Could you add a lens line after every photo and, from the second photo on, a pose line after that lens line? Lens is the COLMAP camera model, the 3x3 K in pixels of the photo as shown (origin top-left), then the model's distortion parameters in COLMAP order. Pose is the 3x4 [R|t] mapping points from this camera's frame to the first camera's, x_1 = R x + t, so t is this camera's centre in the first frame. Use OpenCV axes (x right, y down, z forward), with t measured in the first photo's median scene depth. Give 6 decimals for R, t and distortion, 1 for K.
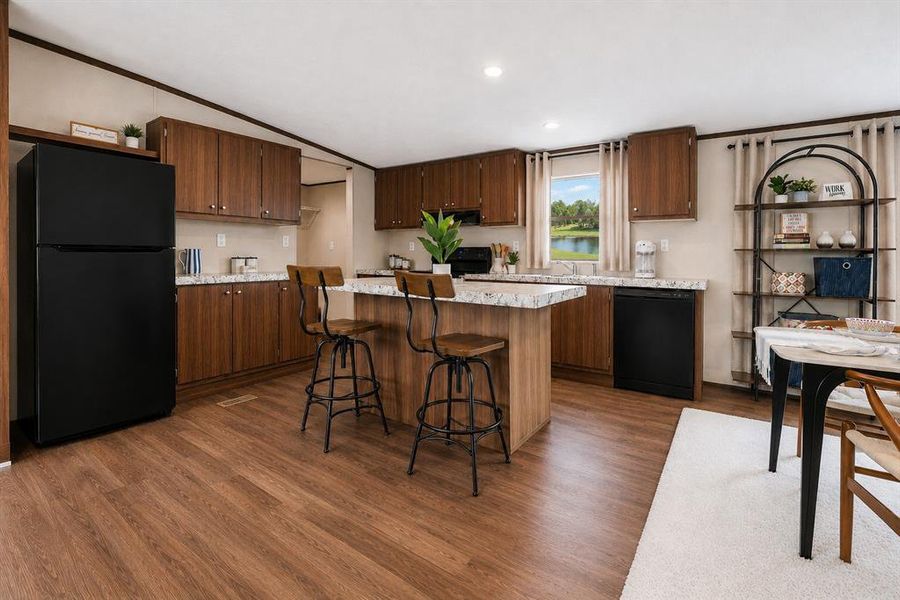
lens RADIAL K [[399.6, 0, 450.0], [0, 399.6, 300.0], [0, 0, 1]] dist [-0.000037, 0.000027]
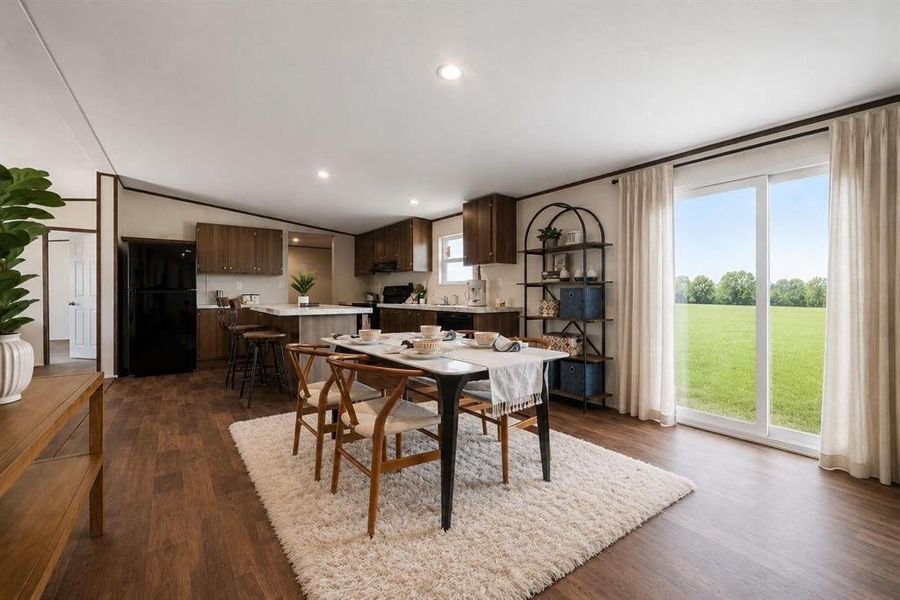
lens RADIAL K [[399.6, 0, 450.0], [0, 399.6, 300.0], [0, 0, 1]] dist [-0.000037, 0.000027]
pose [[0.930514, -0.005010, -0.366223, 0.908984], [-0.034138, 0.994367, -0.100341, 0.058174], [0.364663, 0.105871, 0.925101, -0.261807]]
